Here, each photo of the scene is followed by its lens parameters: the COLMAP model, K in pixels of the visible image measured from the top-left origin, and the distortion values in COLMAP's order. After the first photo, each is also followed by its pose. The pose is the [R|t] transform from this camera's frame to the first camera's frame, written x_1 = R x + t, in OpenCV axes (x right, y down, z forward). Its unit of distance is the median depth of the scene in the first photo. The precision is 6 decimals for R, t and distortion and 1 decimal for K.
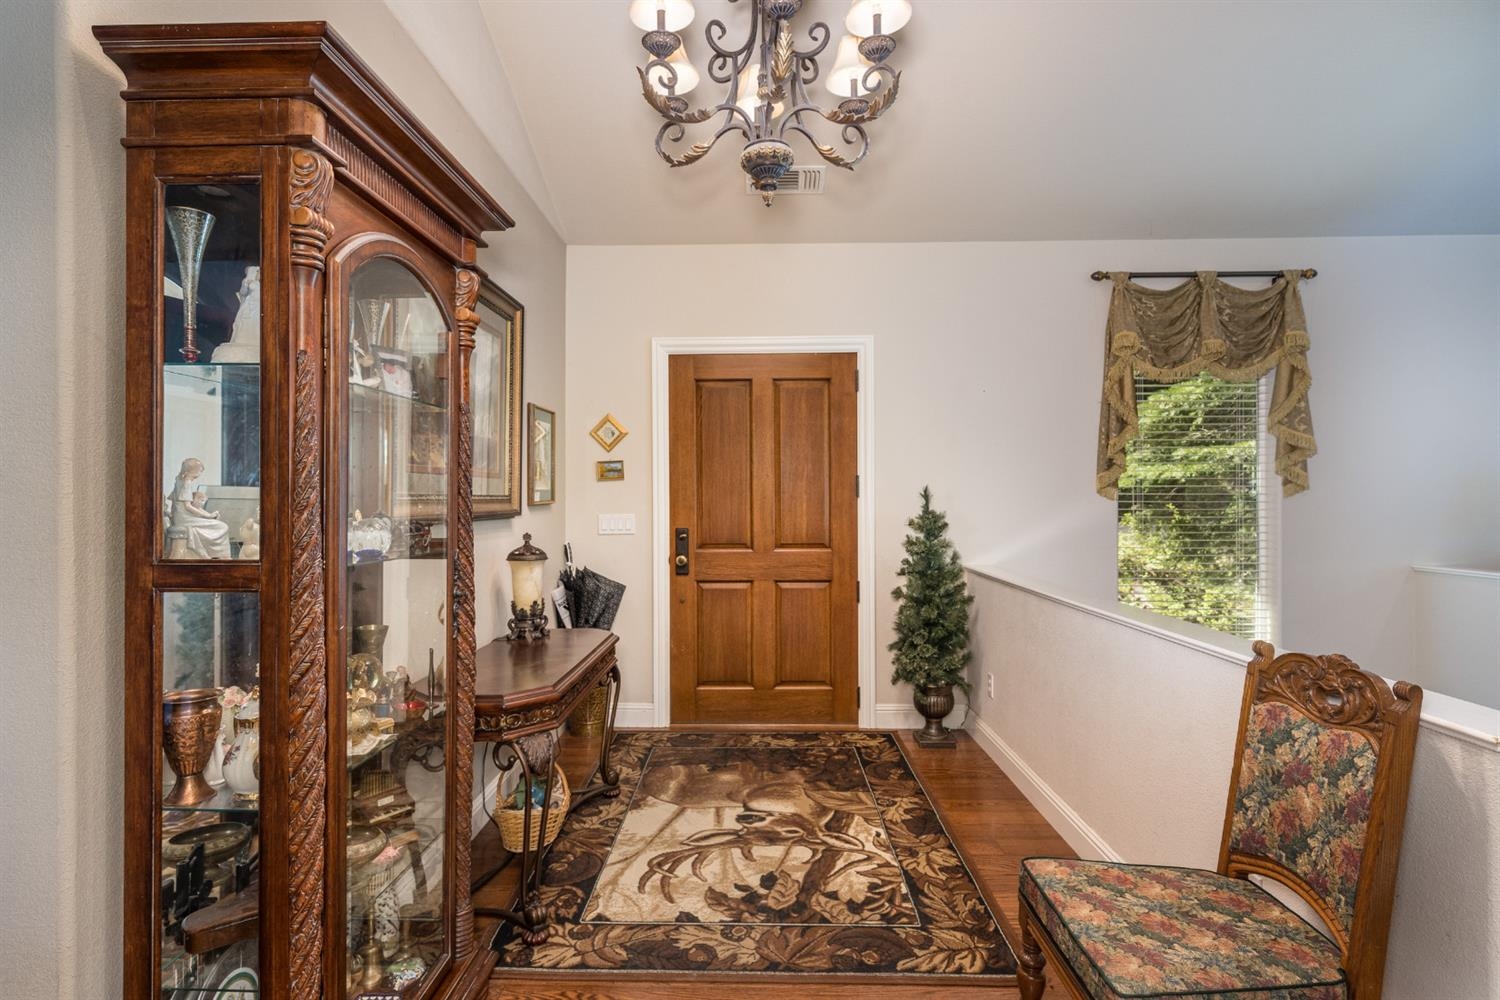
lens RADIAL K [[764.1, 0, 750.0], [0, 764.1, 500.0], [0, 0, 1]] dist [0.002380, 0.000935]
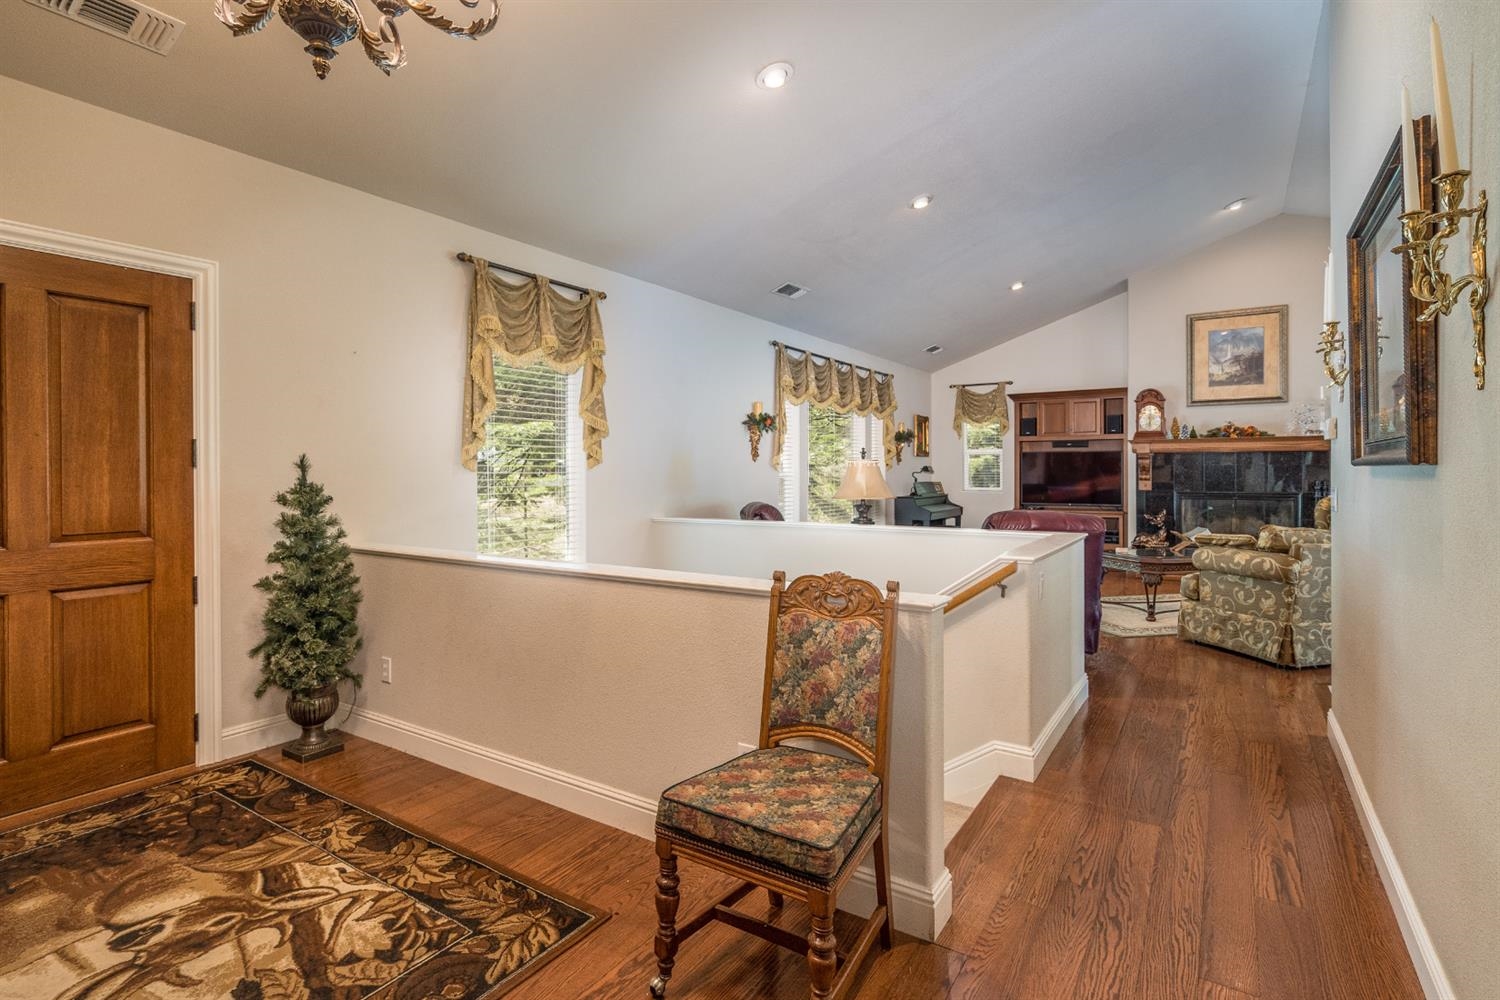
lens RADIAL K [[743.2, 0, 731.2], [0, 743.2, 471.5], [0, 0, 1]] dist [0.002114, -0.000879]
pose [[0.529909, 0.000496, 0.848054, -0.286785], [0.002410, 0.999995, -0.002091, 0.004549], [-0.848051, 0.003152, 0.529906, 0.201563]]
